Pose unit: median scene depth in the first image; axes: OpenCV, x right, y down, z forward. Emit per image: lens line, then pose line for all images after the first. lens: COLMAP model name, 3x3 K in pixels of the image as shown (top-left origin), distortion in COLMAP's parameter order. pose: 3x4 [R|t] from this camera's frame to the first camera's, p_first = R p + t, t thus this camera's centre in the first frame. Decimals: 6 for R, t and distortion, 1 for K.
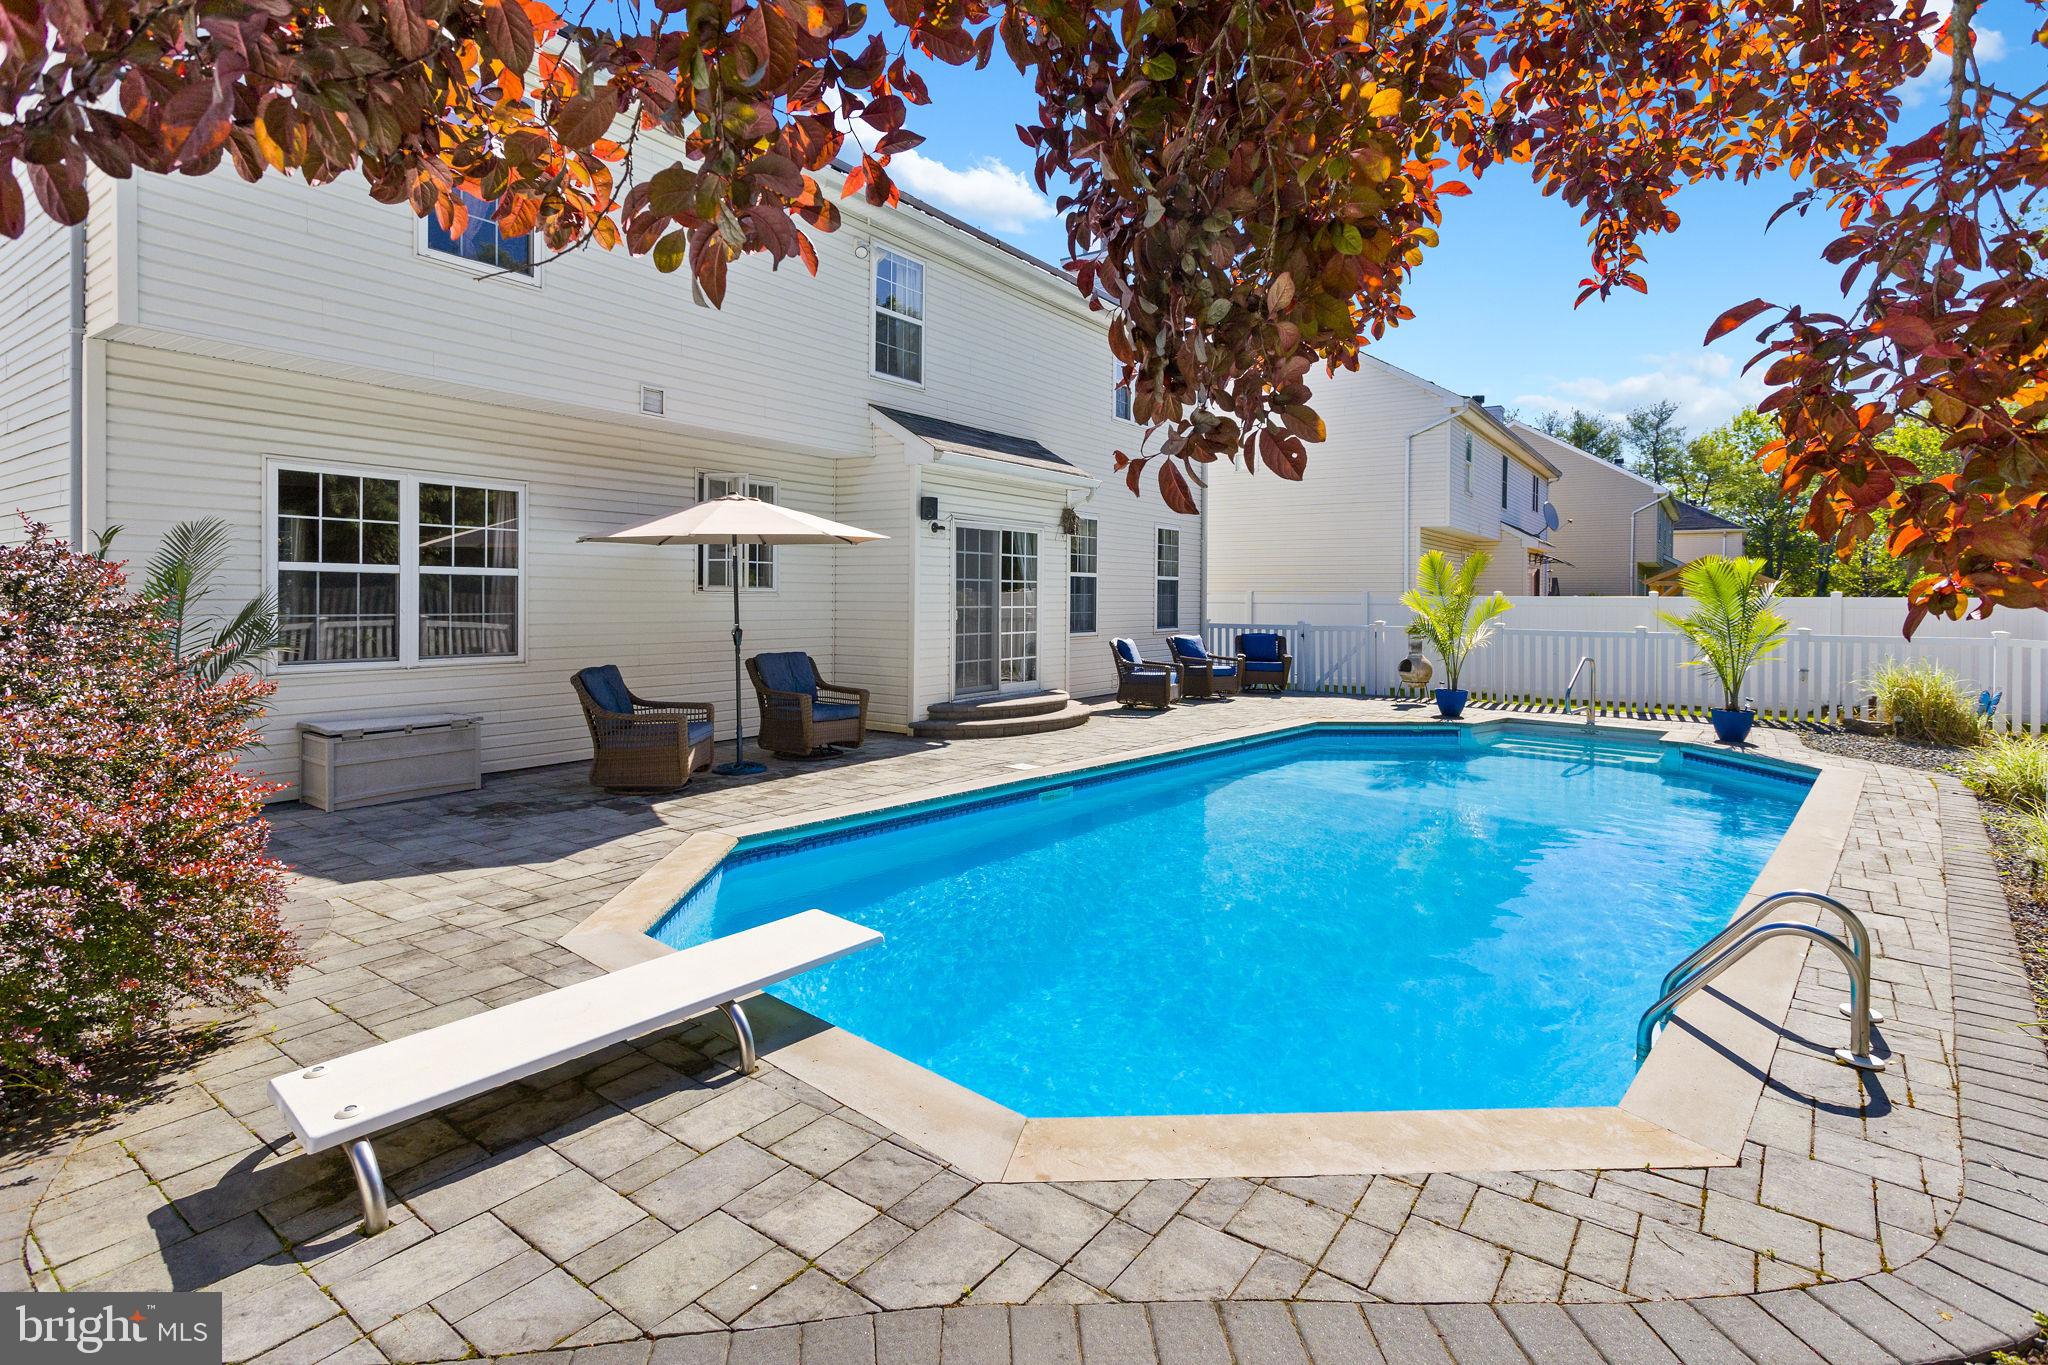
lens RADIAL K [[996.4, 0, 1021.3], [0, 996.4, 614.8], [0, 0, 1]] dist [-0.000115, 0.000124]
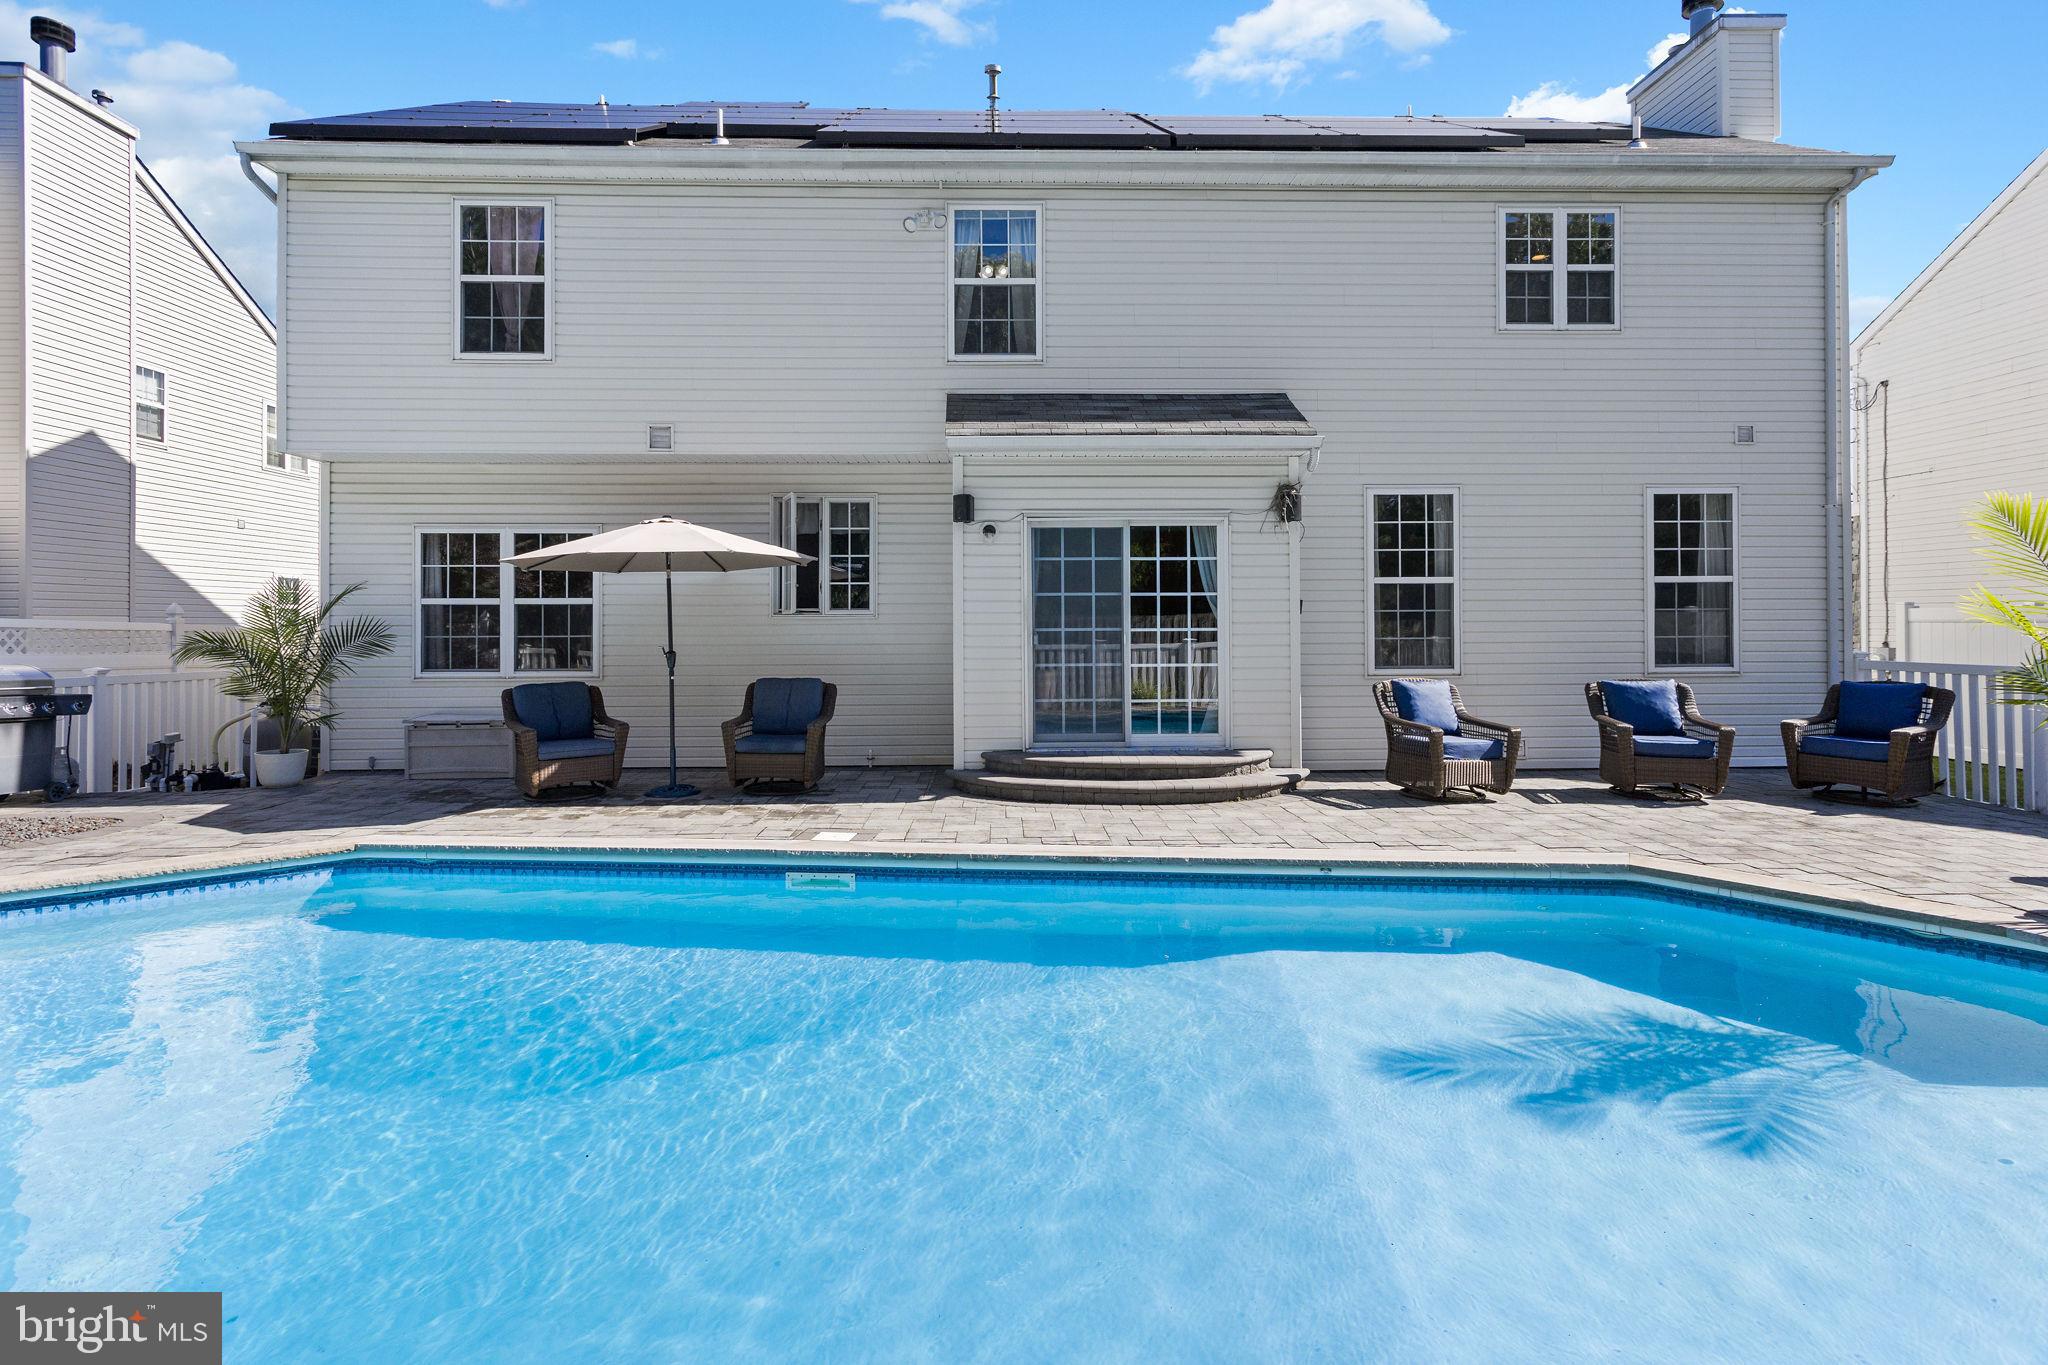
lens RADIAL K [[960.8, 0, 1021.2], [0, 960.8, 615.1], [0, 0, 1]] dist [-0.016161, -0.000041]
pose [[0.604946, -0.001607, -0.796265, 0.521434], [-0.002957, 0.999987, -0.004264, -0.016170], [0.796261, 0.004934, 0.604933, 0.525433]]
